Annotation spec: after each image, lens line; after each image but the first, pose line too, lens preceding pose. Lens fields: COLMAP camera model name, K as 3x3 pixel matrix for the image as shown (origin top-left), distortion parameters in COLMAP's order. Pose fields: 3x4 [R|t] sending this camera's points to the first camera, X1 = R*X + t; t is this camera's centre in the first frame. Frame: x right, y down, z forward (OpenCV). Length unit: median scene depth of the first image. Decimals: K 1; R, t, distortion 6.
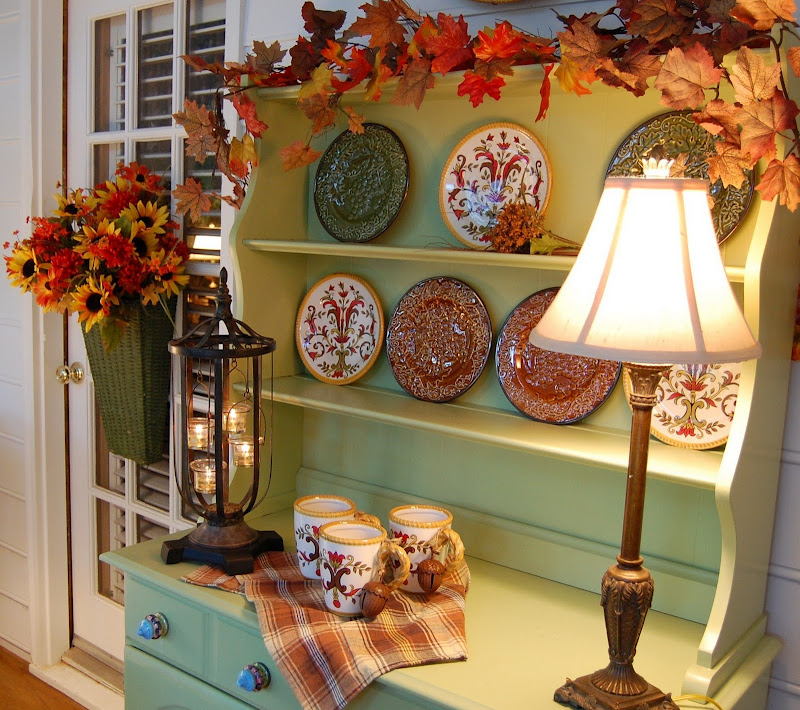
lens RADIAL K [[926.9, 0, 400.0], [0, 926.9, 355.0], [0, 0, 1]] dist [-0.067946, -0.007063]
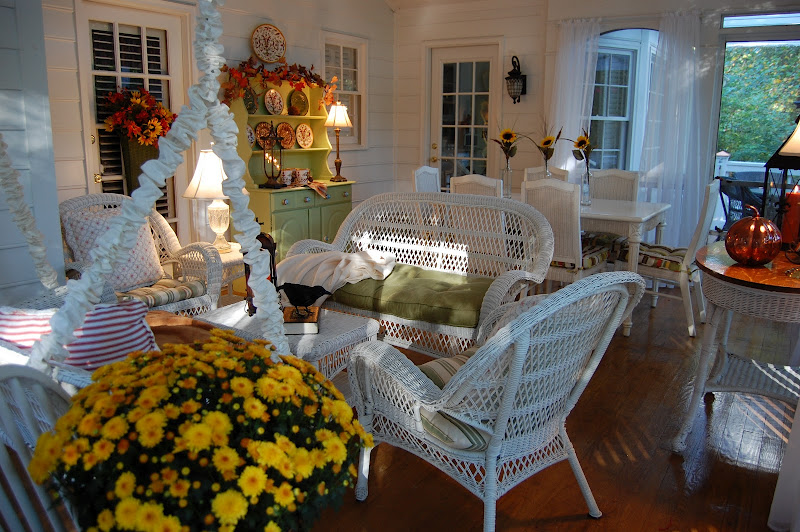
lens RADIAL K [[633.9, 0, 400.0], [0, 633.9, 266.0], [0, 0, 1]] dist [-0.069736, 0.000103]
pose [[-0.074292, -0.237629, 0.968511, -3.058863], [0.146476, 0.958061, 0.246301, -0.061259], [-0.986420, 0.160162, -0.036369, 0.575409]]
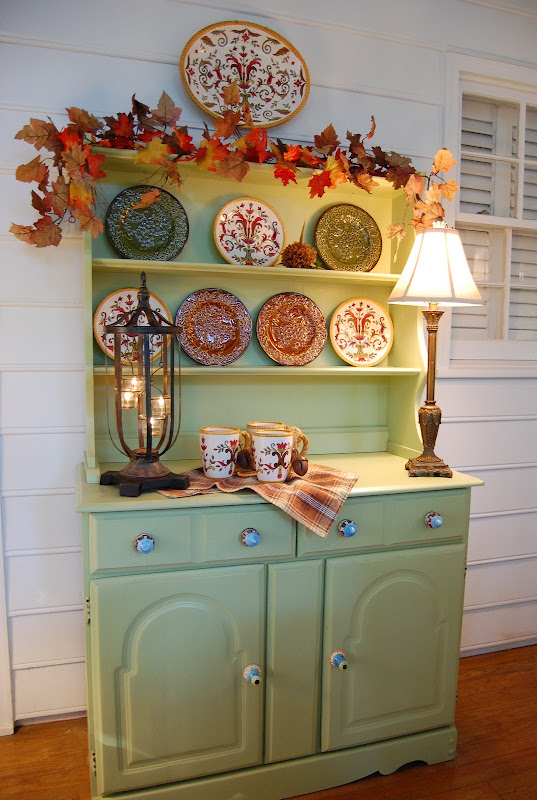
lens RADIAL K [[636.3, 0, 268.5], [0, 636.3, 400.0], [0, 0, 1]] dist [-0.061581, 0.001469]
pose [[0.555943, -0.107107, 0.824291, -0.865624], [0.118530, 0.991744, 0.048923, 0.068500], [-0.822726, 0.070505, 0.564049, 0.322530]]
